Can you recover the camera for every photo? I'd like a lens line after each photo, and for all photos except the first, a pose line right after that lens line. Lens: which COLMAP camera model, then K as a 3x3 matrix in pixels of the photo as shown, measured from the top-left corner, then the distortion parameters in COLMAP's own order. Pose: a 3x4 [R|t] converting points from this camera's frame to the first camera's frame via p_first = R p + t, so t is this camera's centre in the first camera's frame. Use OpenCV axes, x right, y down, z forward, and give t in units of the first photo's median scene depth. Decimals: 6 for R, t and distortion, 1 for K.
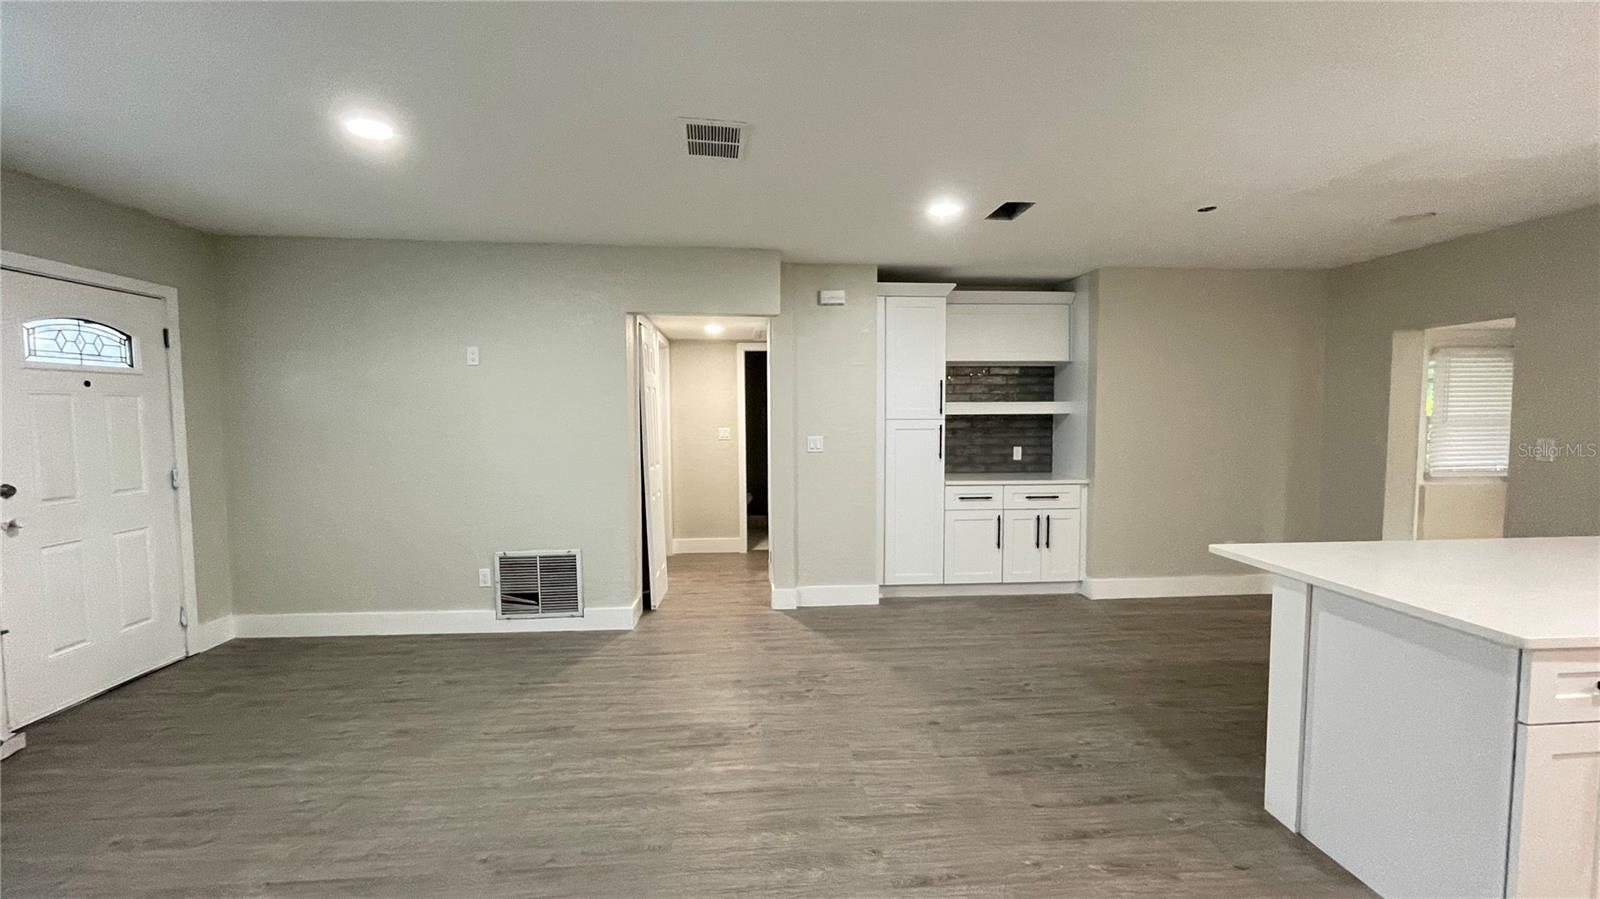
lens RADIAL K [[652.9, 0, 803.0], [0, 652.9, 453.7], [0, 0, 1]] dist [-0.003988, -0.000764]
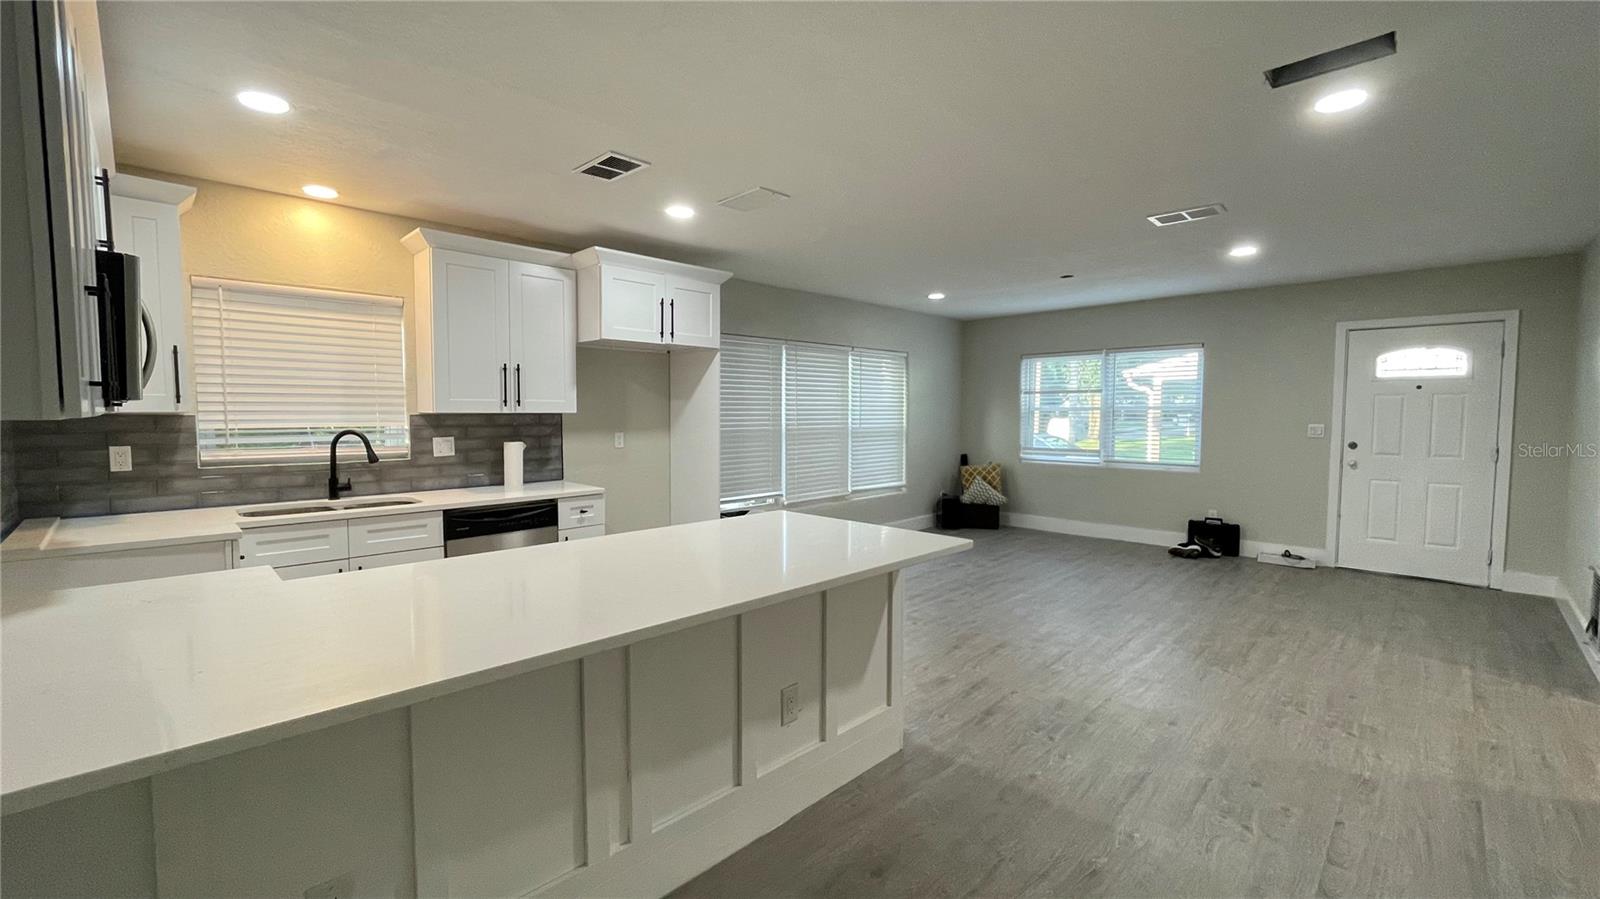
lens RADIAL K [[652.9, 0, 797.2], [0, 652.9, 451.0], [0, 0, 1]] dist [-0.003988, -0.000764]
pose [[-0.765312, 0.044327, -0.642131, 1.214393], [-0.037983, 0.992777, 0.113801, -0.078375], [0.642538, 0.111483, -0.758101, 1.311130]]
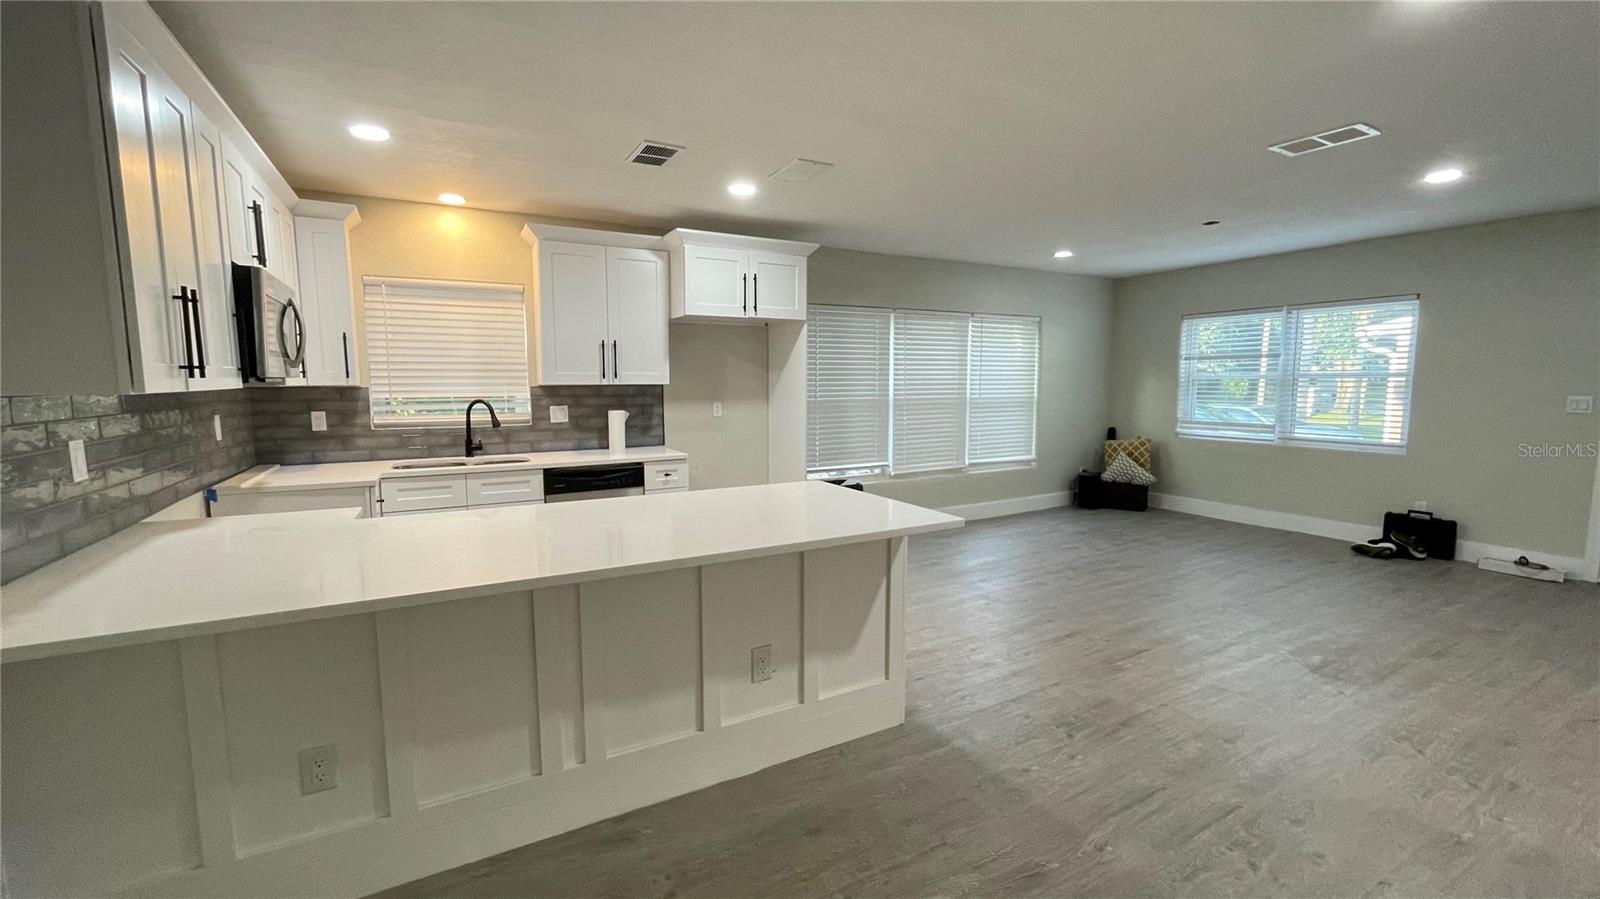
lens RADIAL K [[652.9, 0, 796.8], [0, 652.9, 450.1], [0, 0, 1]] dist [-0.003988, -0.000764]
pose [[-0.915500, 0.052304, -0.398904, 1.016638], [-0.016828, 0.985667, 0.167862, -0.090957], [0.401966, 0.160391, -0.901498, 1.453869]]
